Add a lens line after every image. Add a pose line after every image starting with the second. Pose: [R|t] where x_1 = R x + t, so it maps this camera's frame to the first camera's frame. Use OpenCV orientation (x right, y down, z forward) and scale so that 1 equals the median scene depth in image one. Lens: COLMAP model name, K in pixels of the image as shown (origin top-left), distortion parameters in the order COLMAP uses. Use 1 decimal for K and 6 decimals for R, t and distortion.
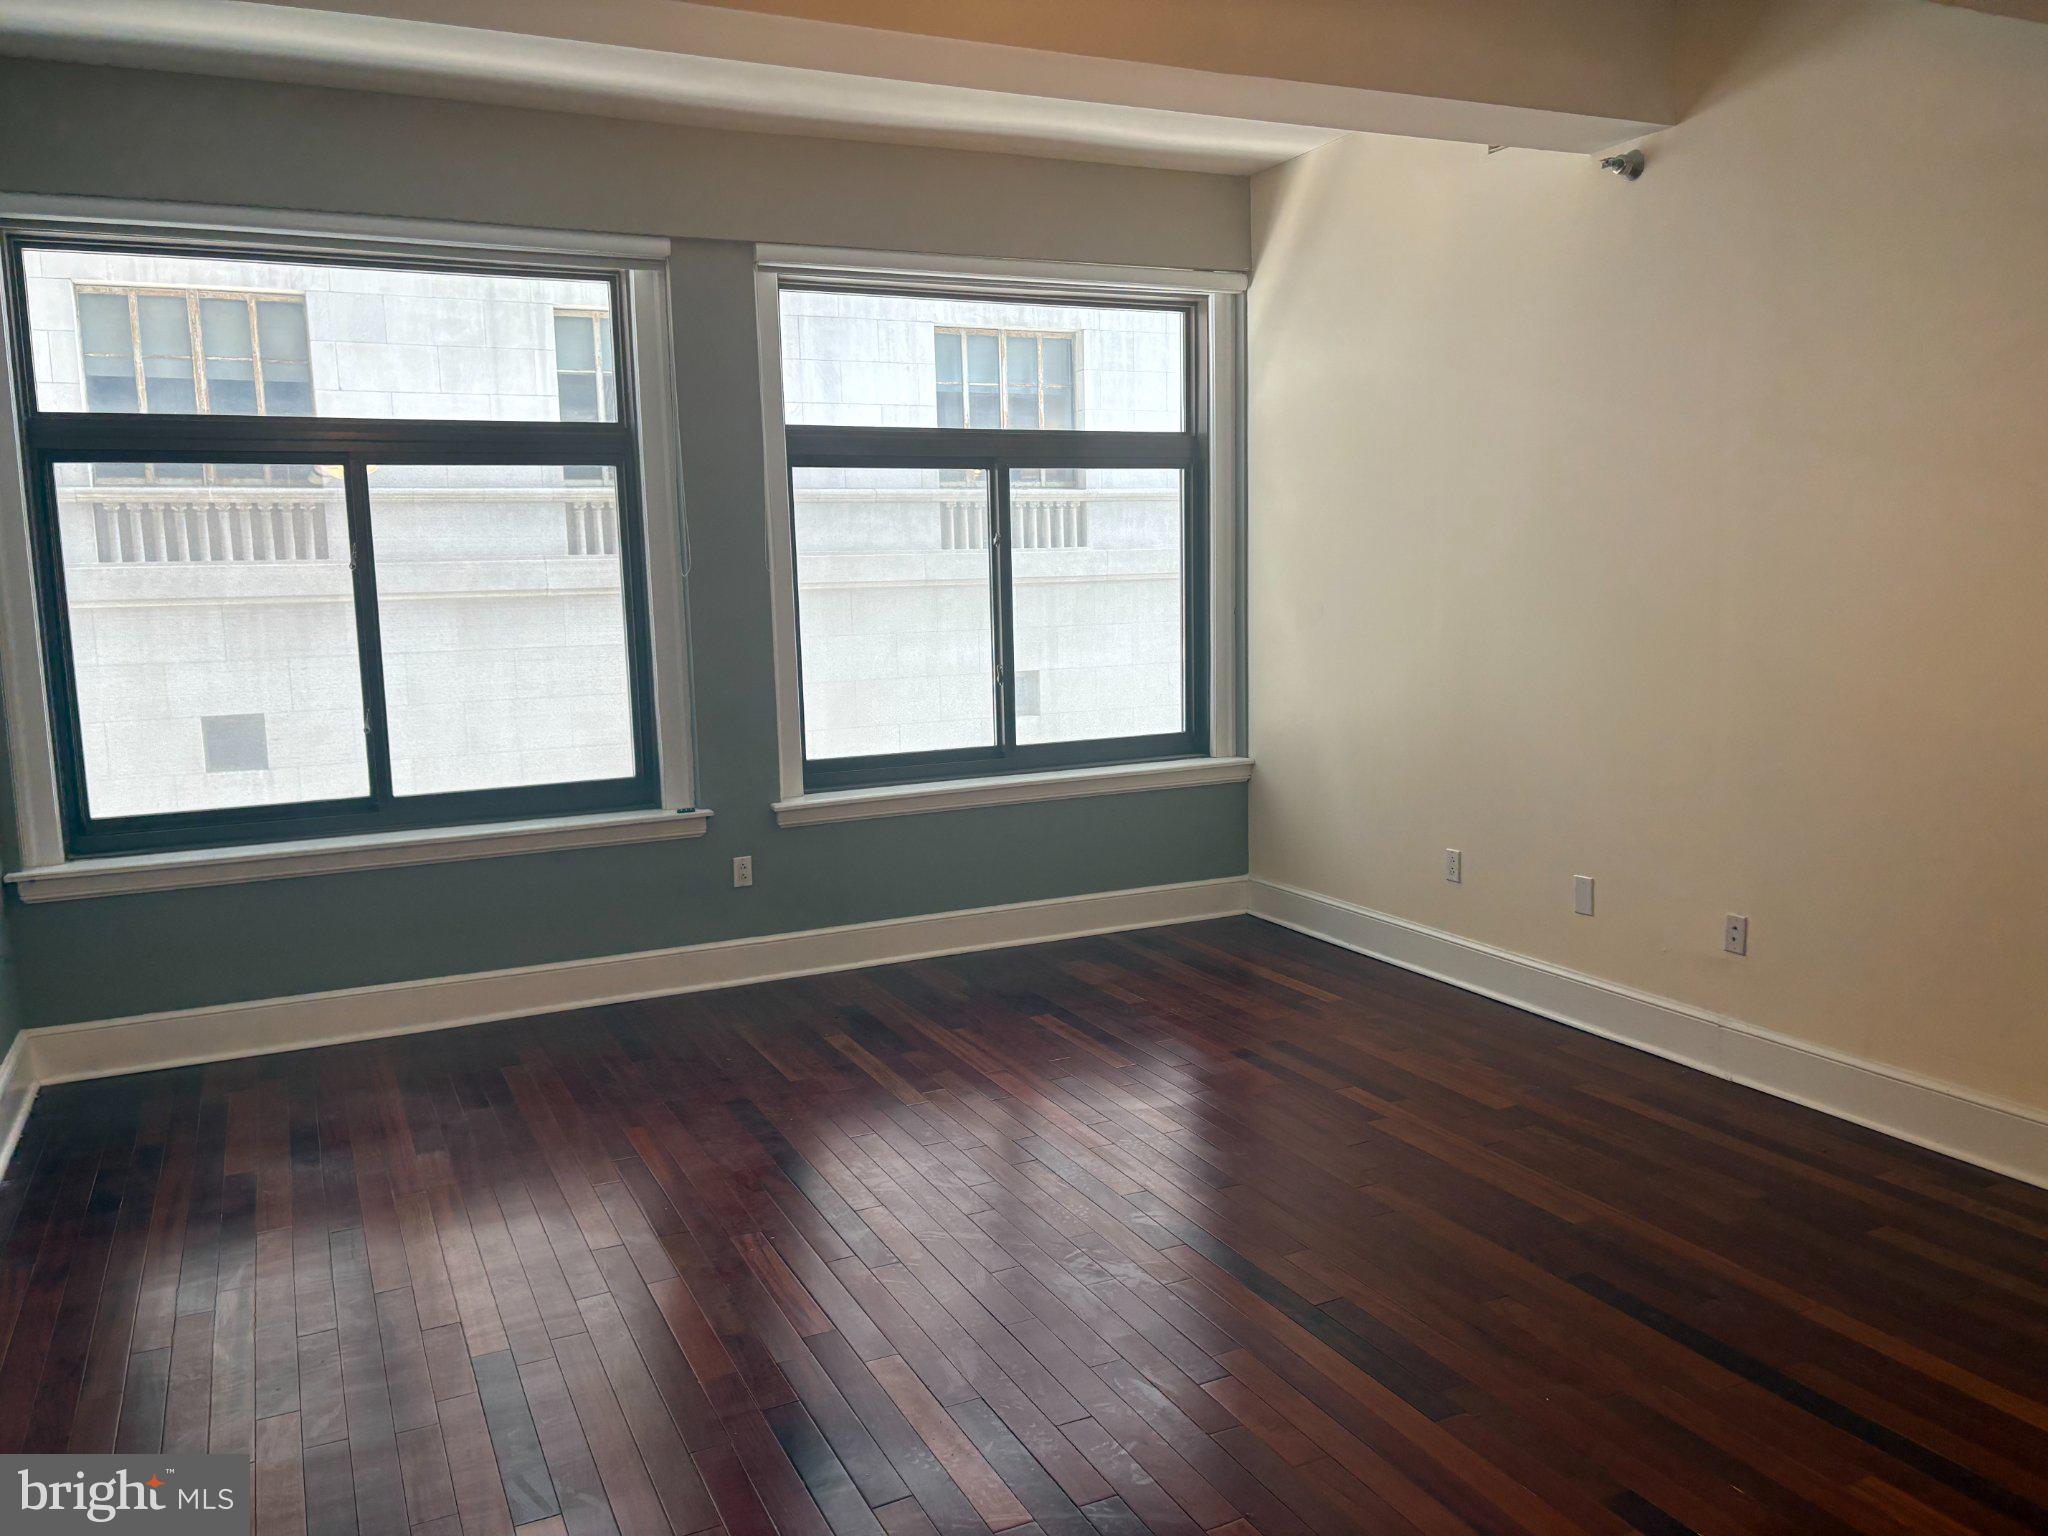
lens RADIAL K [[1548.7, 0, 1024.0], [0, 1548.7, 768.0], [0, 0, 1]] dist [0.027913, -0.007286]
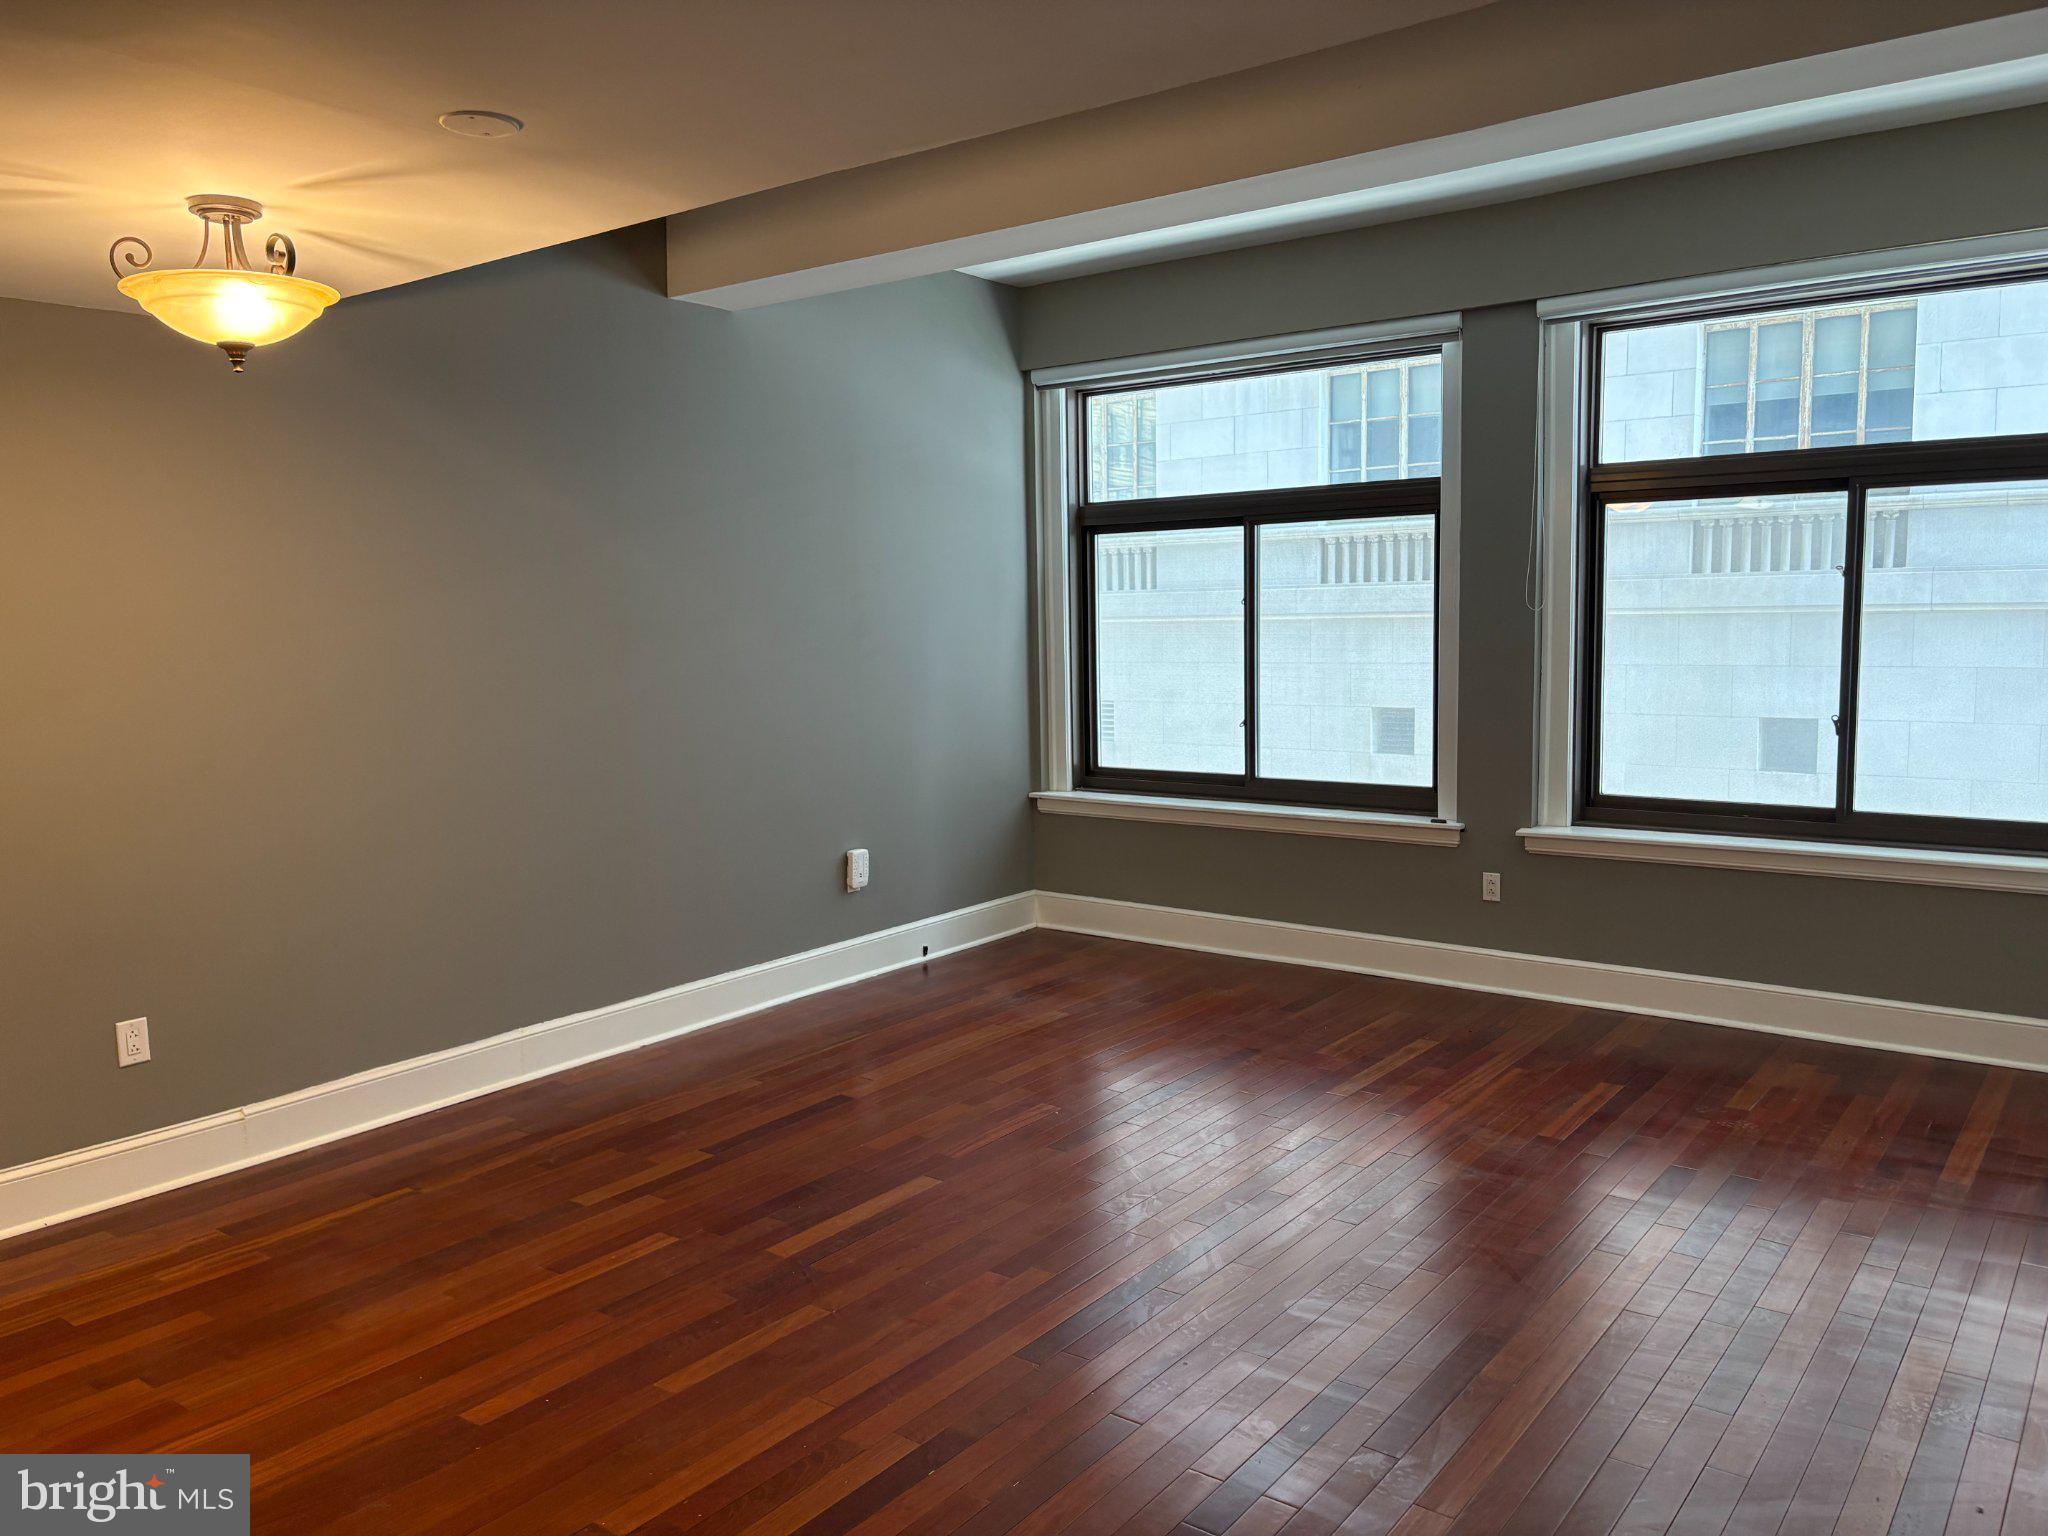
lens RADIAL K [[1548.7, 0, 1024.0], [0, 1548.7, 768.0], [0, 0, 1]] dist [0.027913, -0.007286]
pose [[0.444382, 0.110908, -0.888946, 0.619550], [-0.107957, 0.991705, 0.069762, -0.054371], [0.889309, 0.064967, 0.452669, 0.216940]]
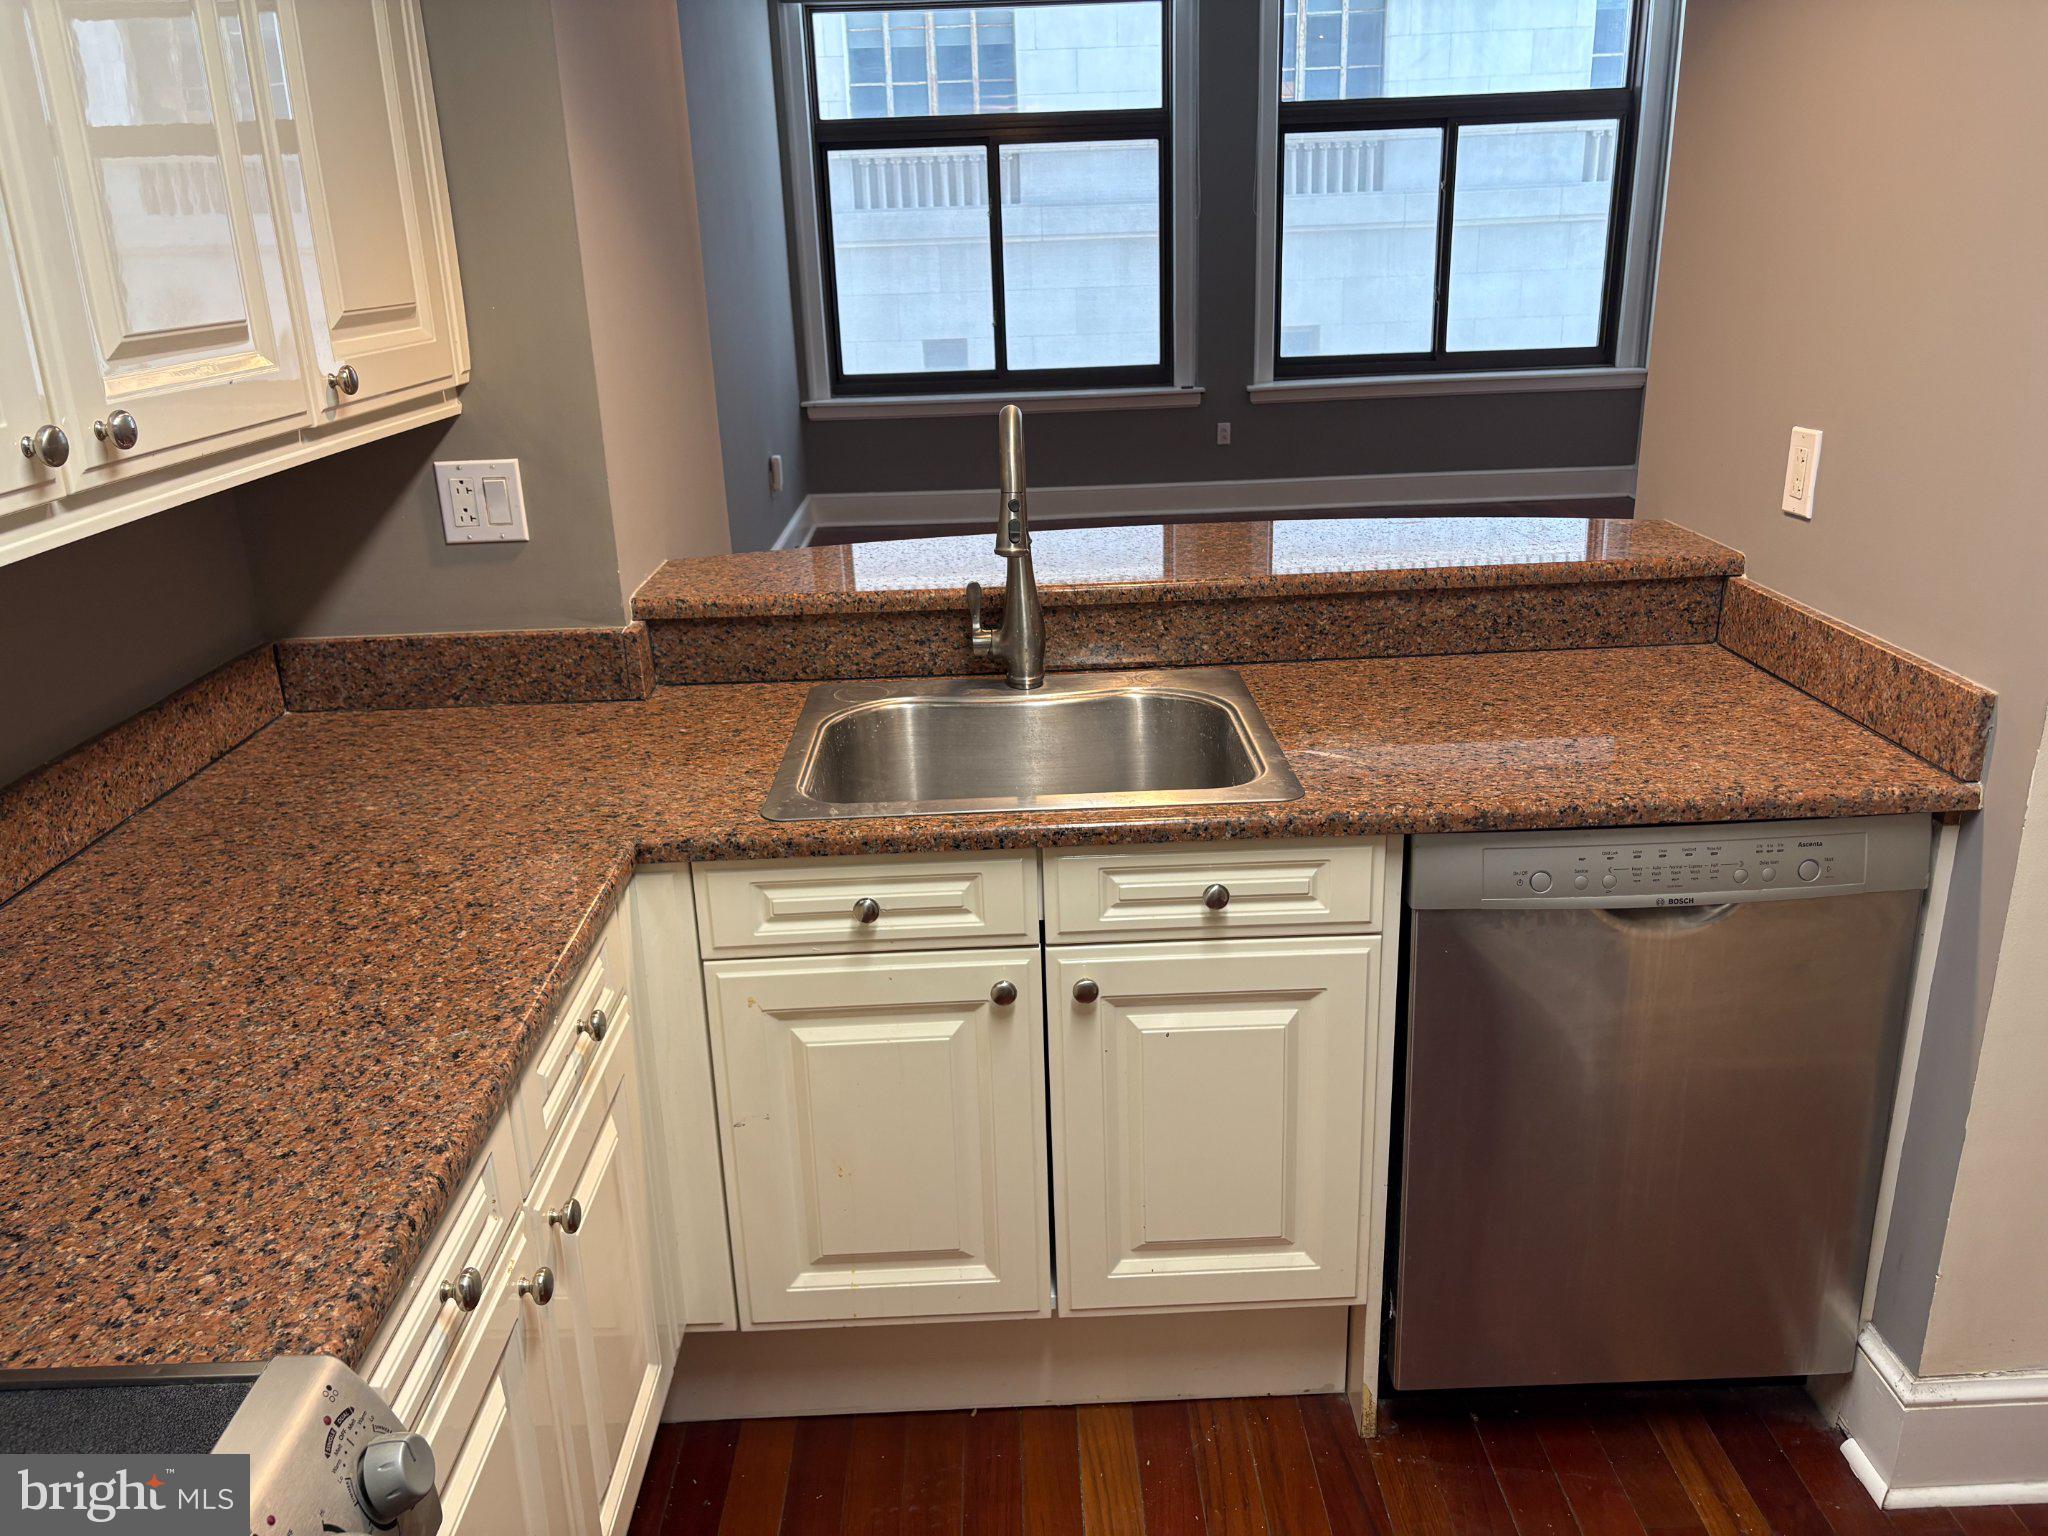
lens RADIAL K [[1548.7, 0, 1024.0], [0, 1548.7, 768.0], [0, 0, 1]] dist [0.027913, -0.007286]
pose [[0.908538, 0.132174, -0.396344, 0.266969], [-0.042515, 0.972964, 0.227009, 0.050086], [0.415633, -0.189396, 0.889595, -0.436388]]
